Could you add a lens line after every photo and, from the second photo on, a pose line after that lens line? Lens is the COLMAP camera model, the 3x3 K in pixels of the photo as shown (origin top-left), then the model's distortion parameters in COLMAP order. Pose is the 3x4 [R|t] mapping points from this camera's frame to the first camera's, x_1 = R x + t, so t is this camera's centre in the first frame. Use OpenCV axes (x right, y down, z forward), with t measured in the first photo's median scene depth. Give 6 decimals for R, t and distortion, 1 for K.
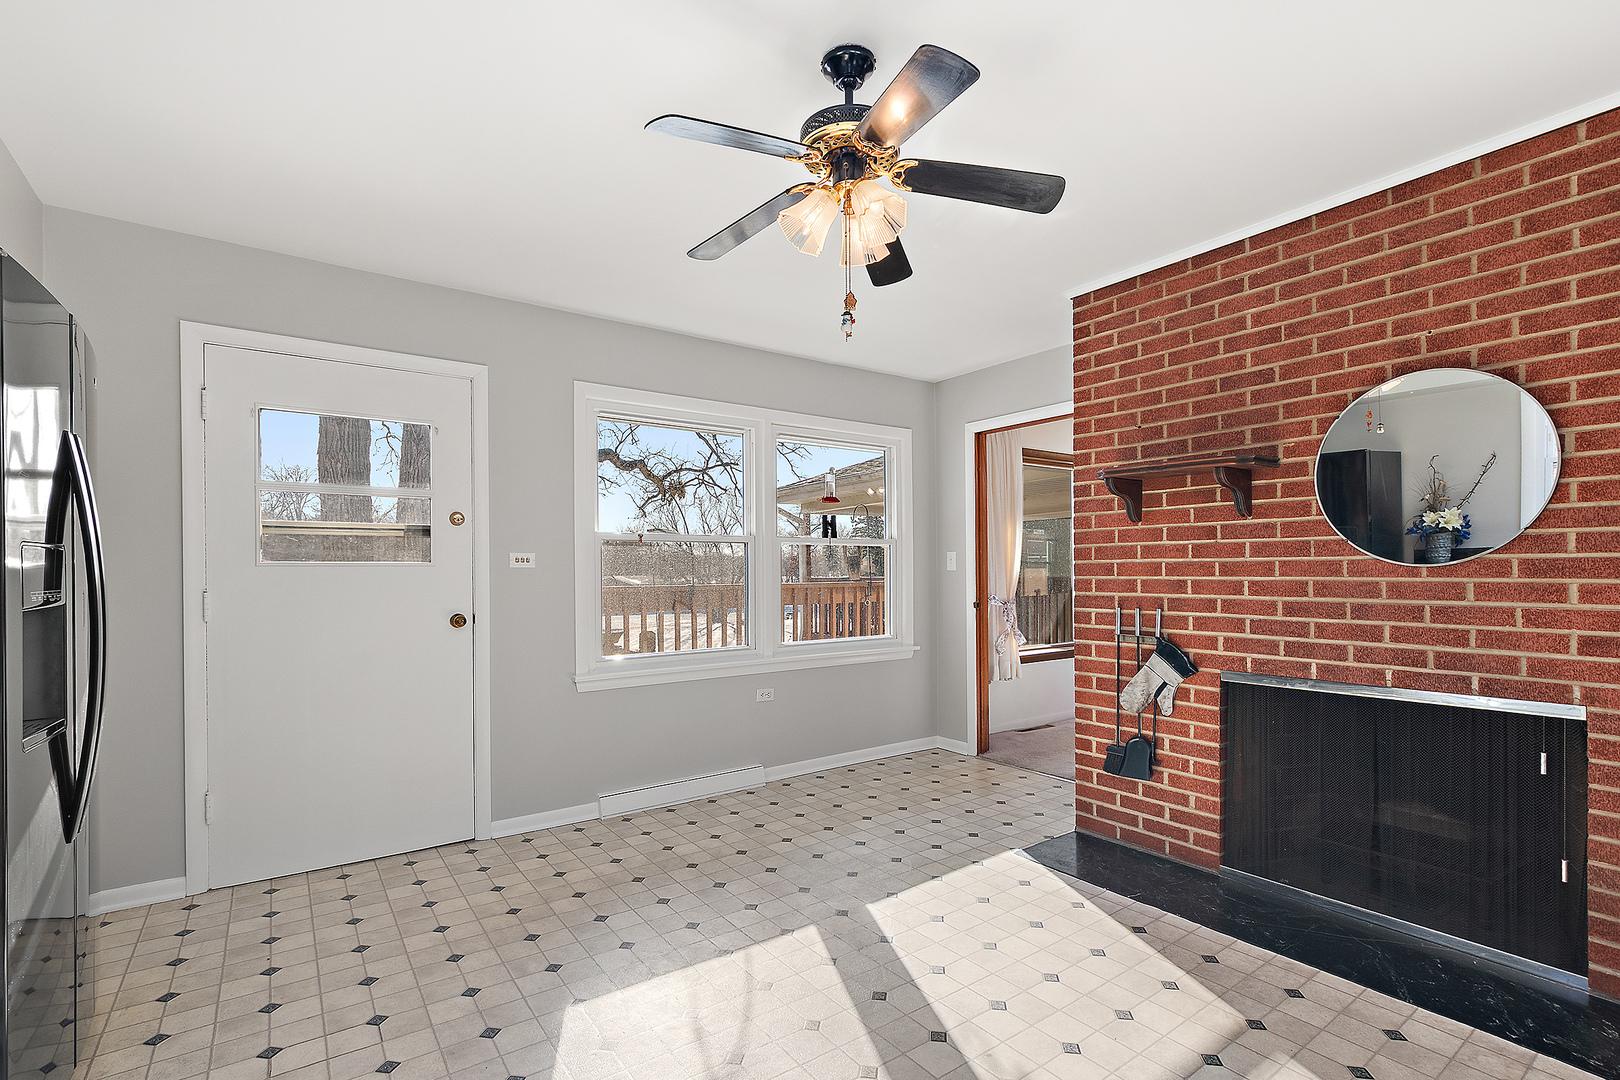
lens RADIAL K [[725.9, 0, 806.8], [0, 725.9, 551.5], [0, 0, 1]] dist [0.000198, 0.000001]
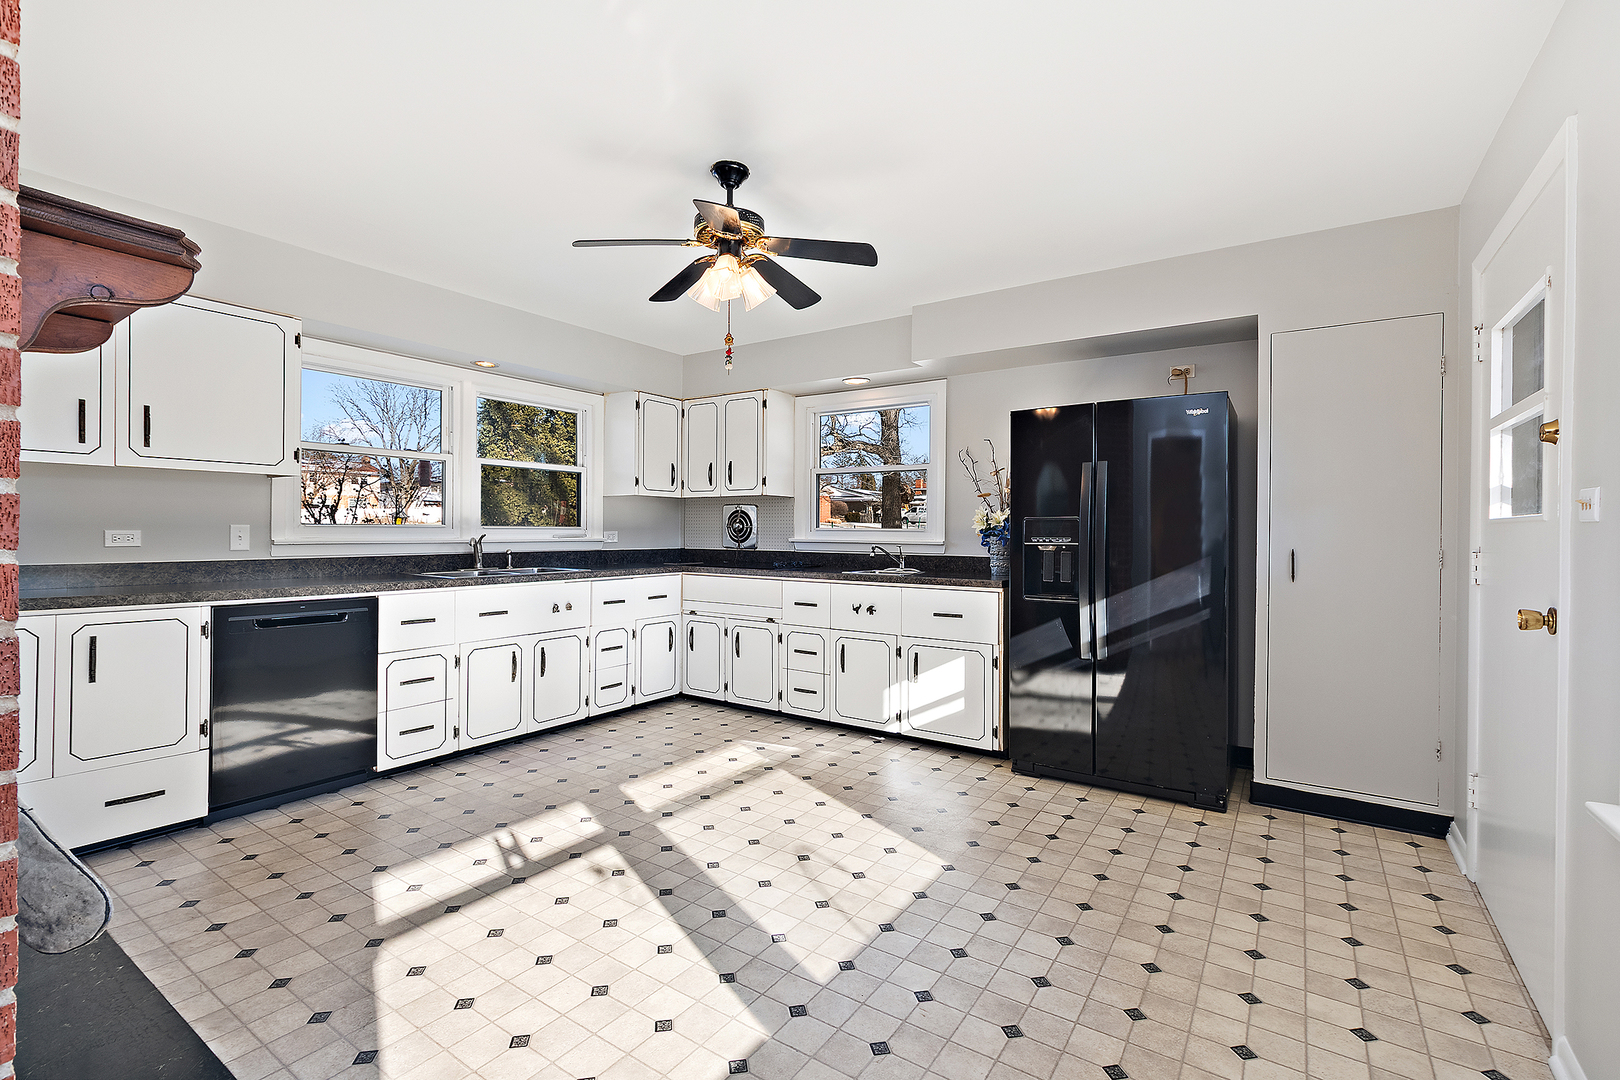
lens RADIAL K [[725.9, 0, 806.8], [0, 725.9, 551.5], [0, 0, 1]] dist [0.000198, 0.000001]
pose [[-0.937053, 0.010034, -0.349042, 0.354600], [0.008942, 0.999949, 0.004742, 0.057554], [0.349072, 0.001322, -0.937095, 2.079980]]
